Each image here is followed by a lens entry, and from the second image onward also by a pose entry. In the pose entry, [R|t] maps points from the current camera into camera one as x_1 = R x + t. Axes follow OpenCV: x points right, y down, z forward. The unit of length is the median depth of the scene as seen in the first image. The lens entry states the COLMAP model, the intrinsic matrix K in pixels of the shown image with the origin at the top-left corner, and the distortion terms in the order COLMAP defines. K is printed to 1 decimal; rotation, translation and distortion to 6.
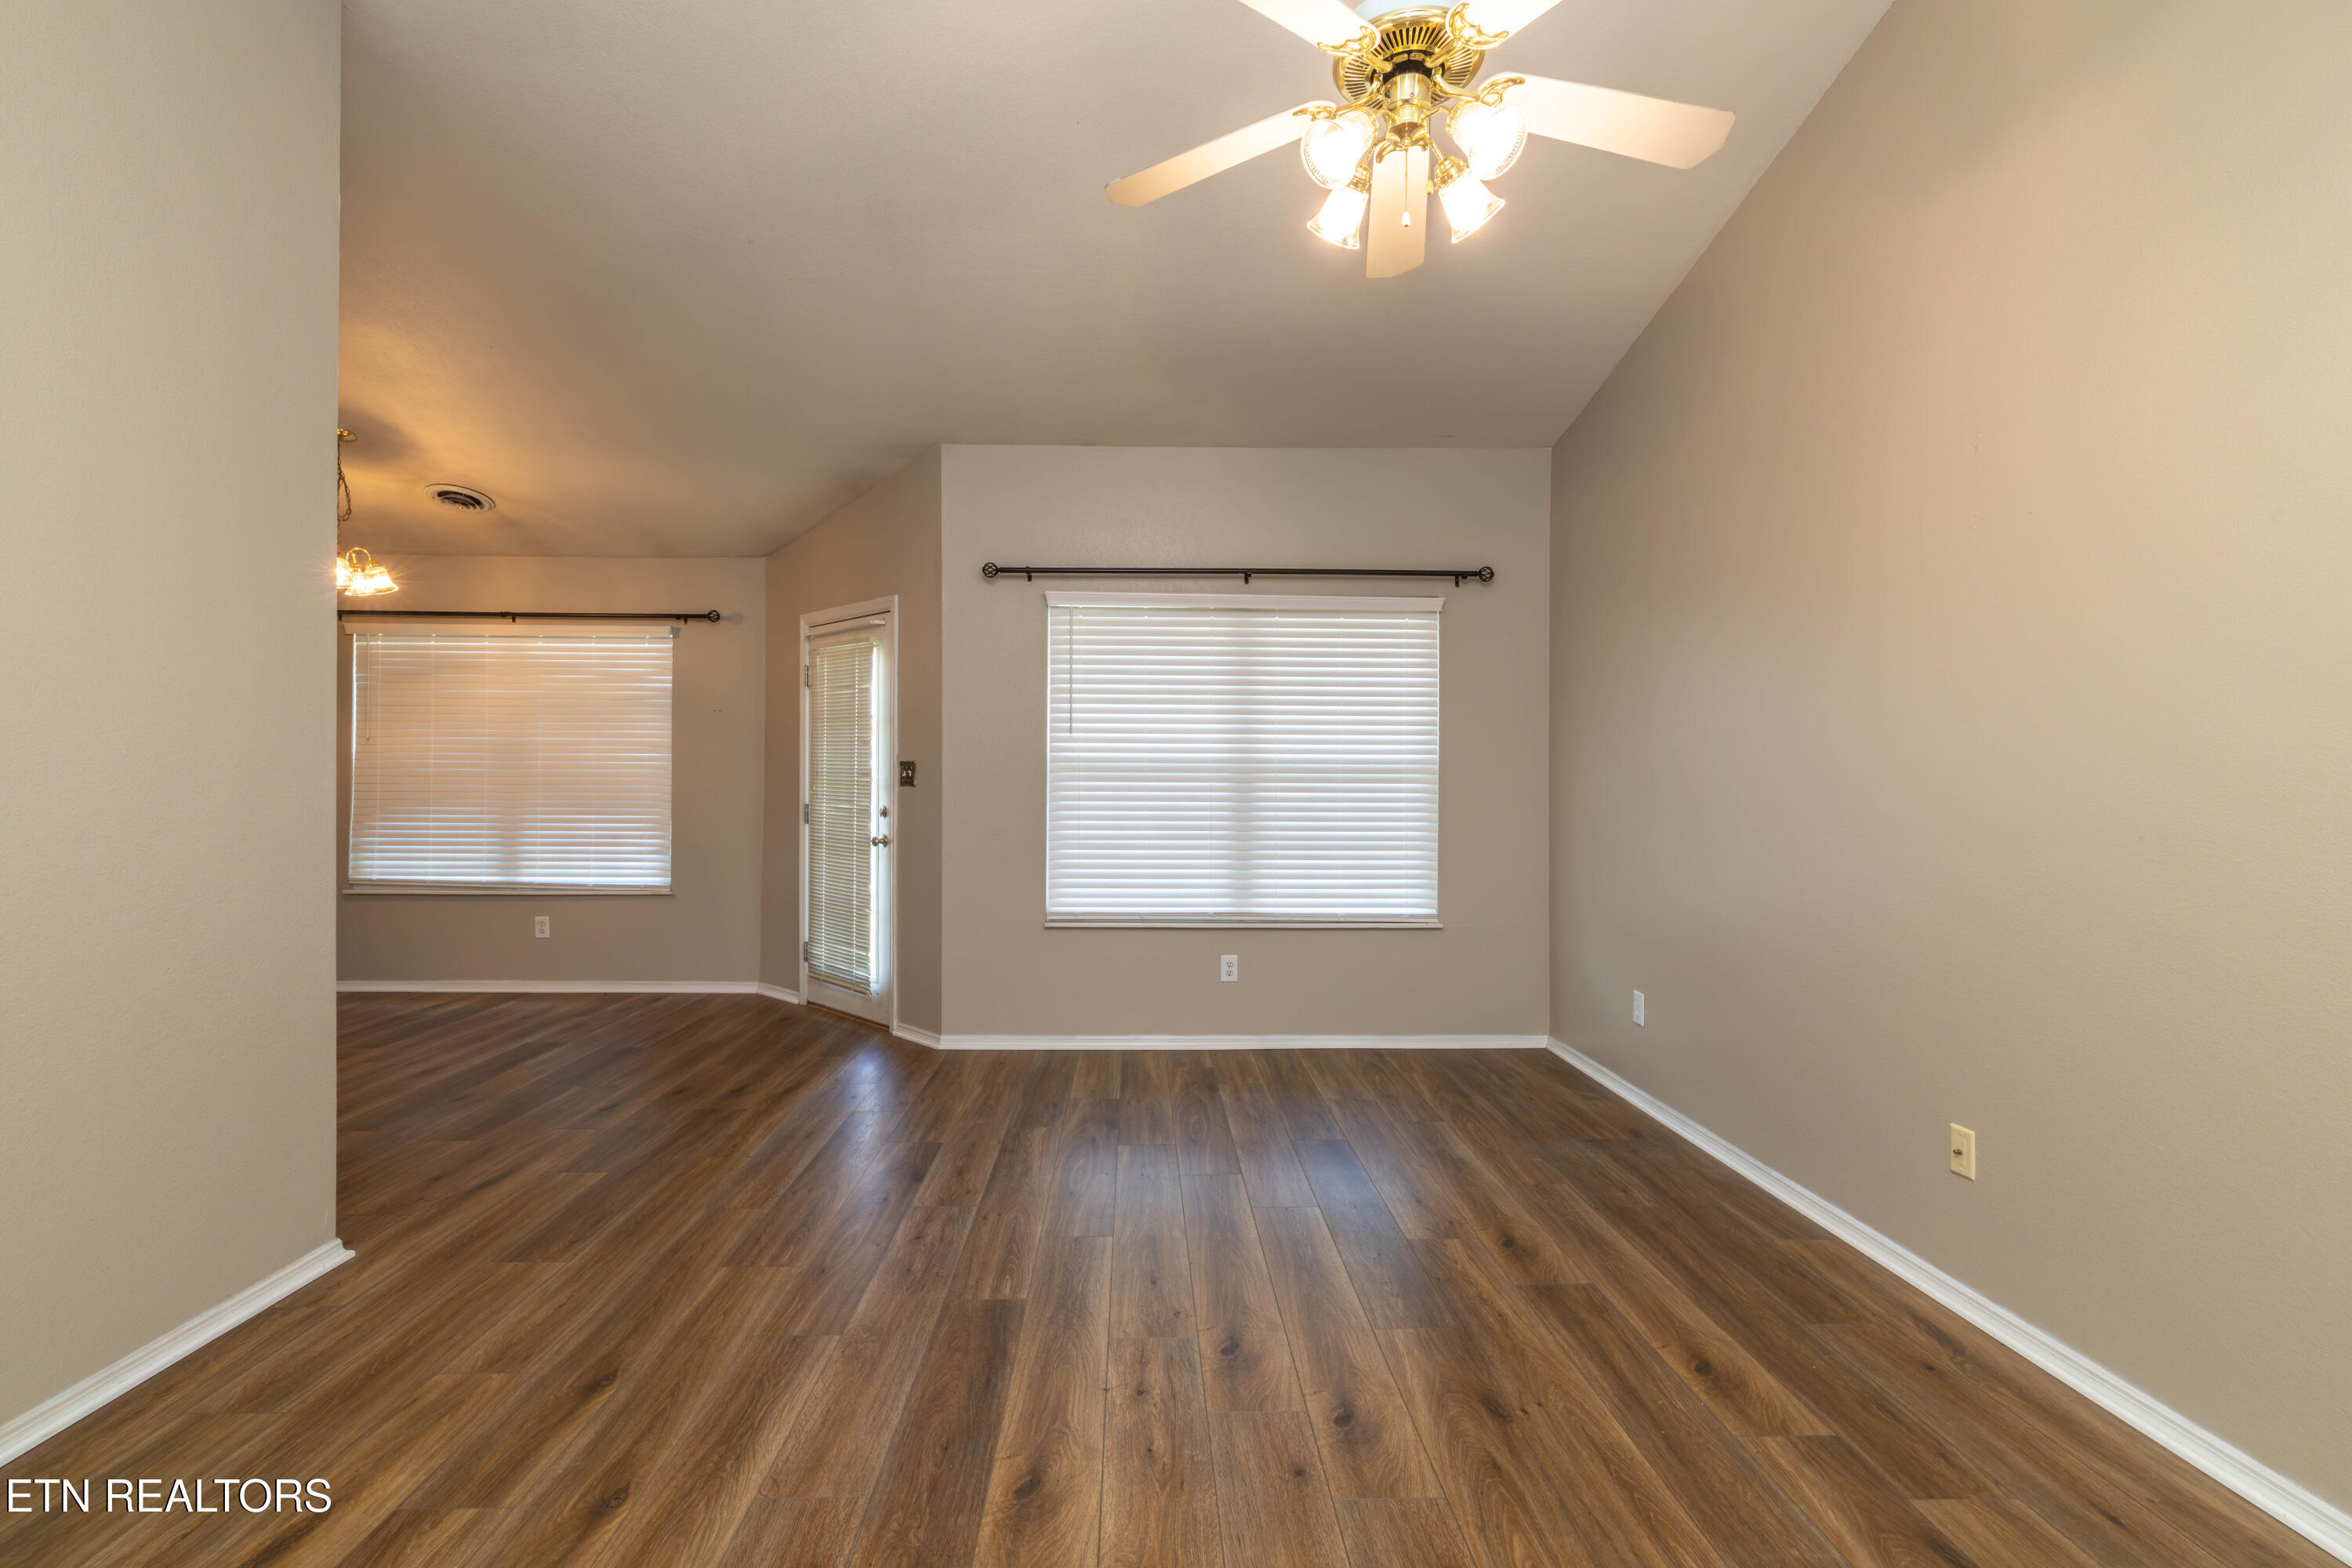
lens RADIAL K [[1040.9, 0, 1170.9], [0, 1040.9, 780.1], [0, 0, 1]] dist [-0.001601, -0.000093]
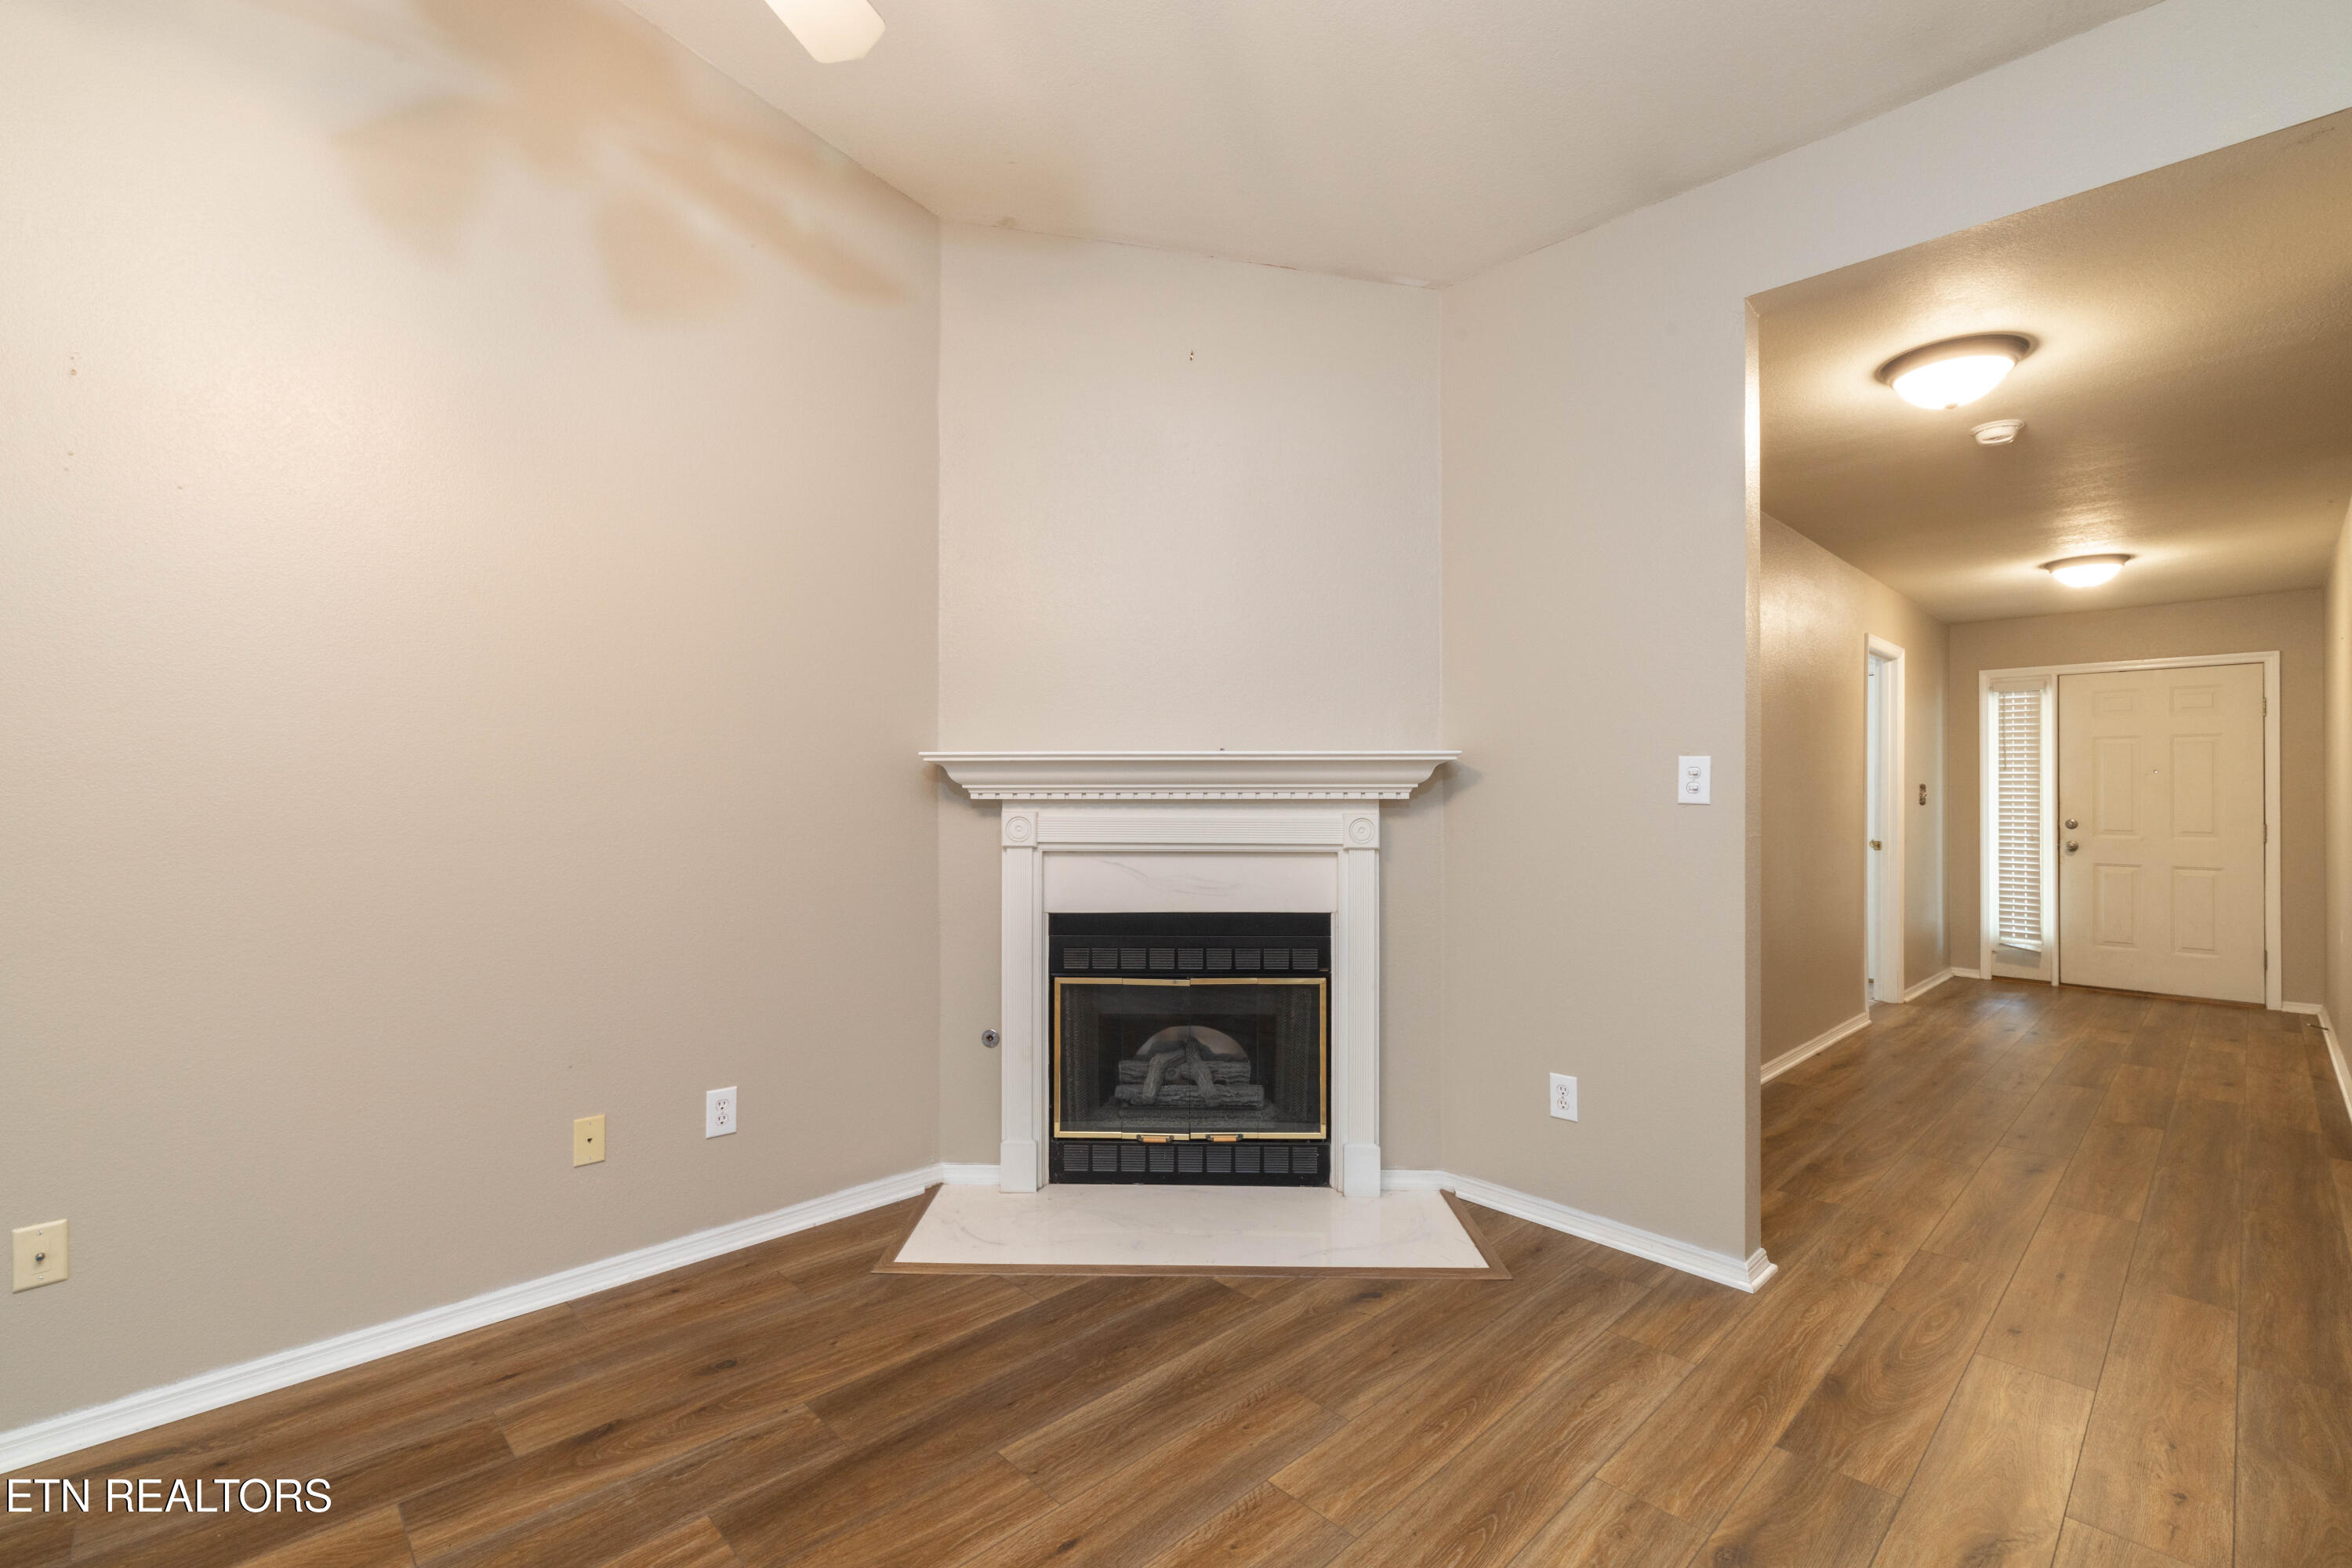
lens RADIAL K [[1052.7, 0, 1153.3], [0, 1052.7, 788.6], [0, 0, 1]] dist [0.001152, 0.000300]
pose [[-0.665757, -0.002703, 0.746164, -0.401285], [-0.005976, 0.999981, -0.001709, 0.002778], [-0.746145, -0.005596, -0.665760, 0.929864]]
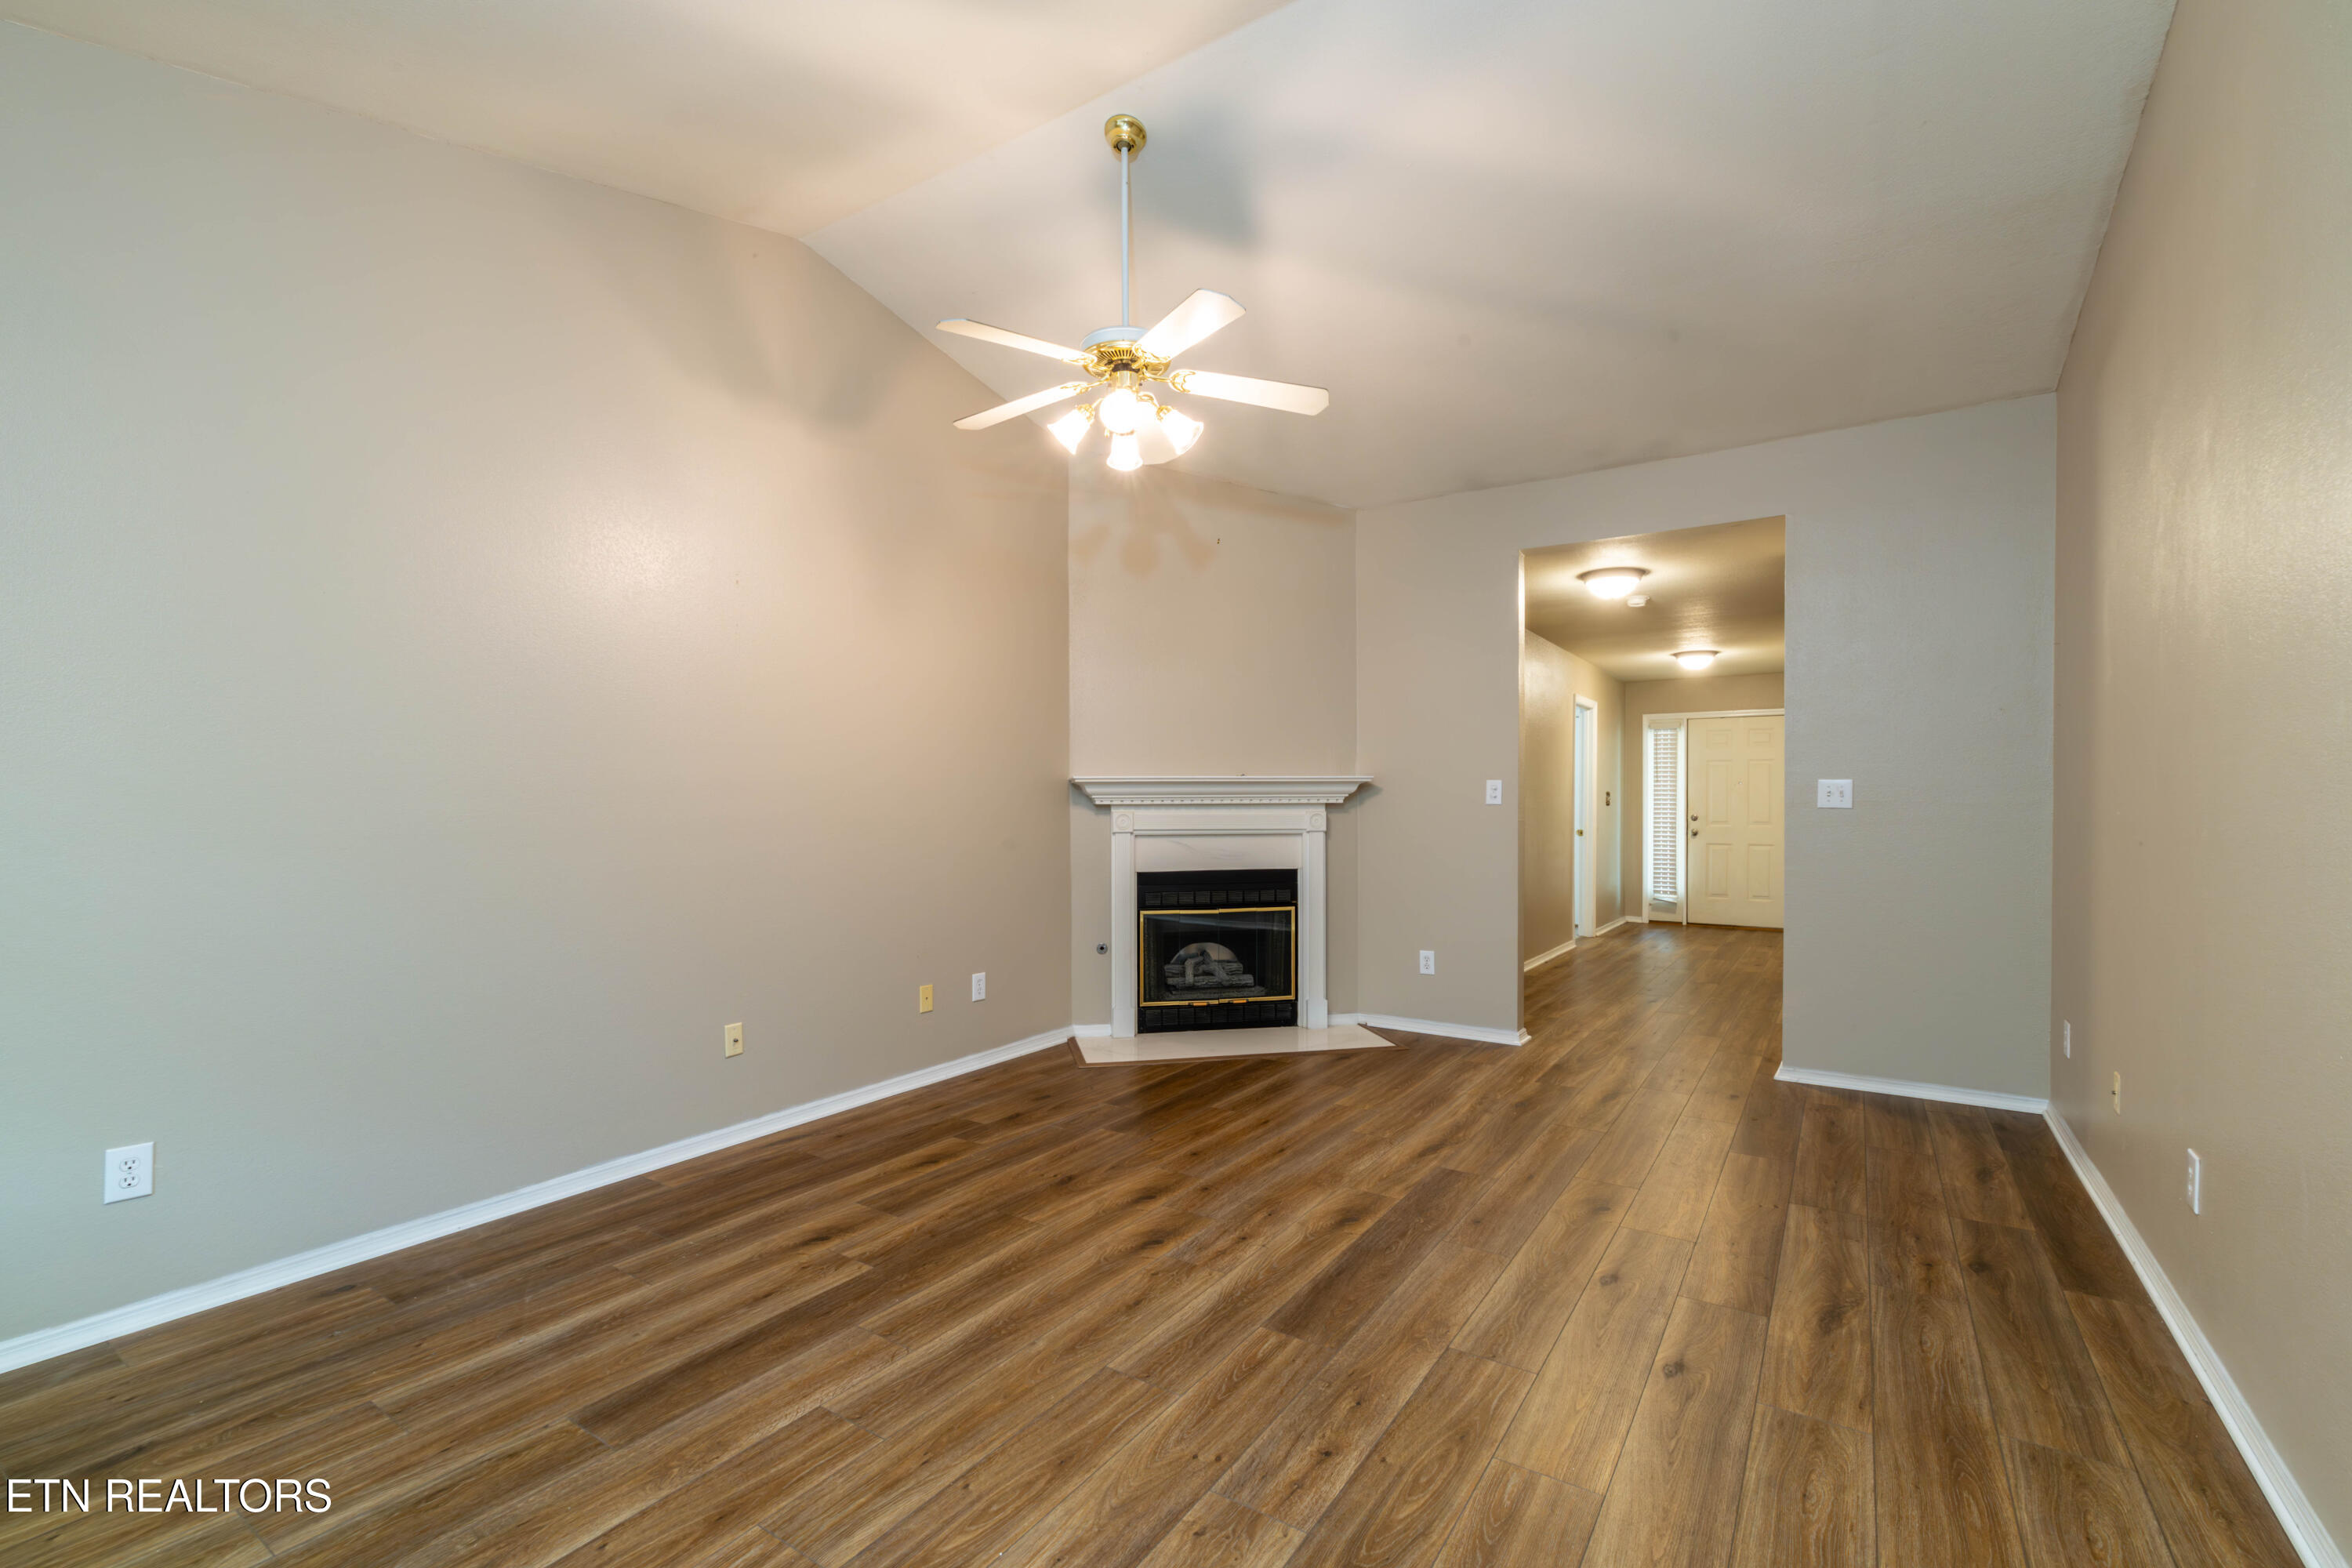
lens RADIAL K [[1048.4, 0, 1172.9], [0, 1048.4, 813.0], [0, 0, 1]] dist [-0.001704, -0.000086]
pose [[-0.816582, -0.010834, 0.577127, -0.666613], [-0.002690, 0.999884, 0.014964, 0.000703], [-0.577223, 0.010666, -0.816517, 1.939217]]
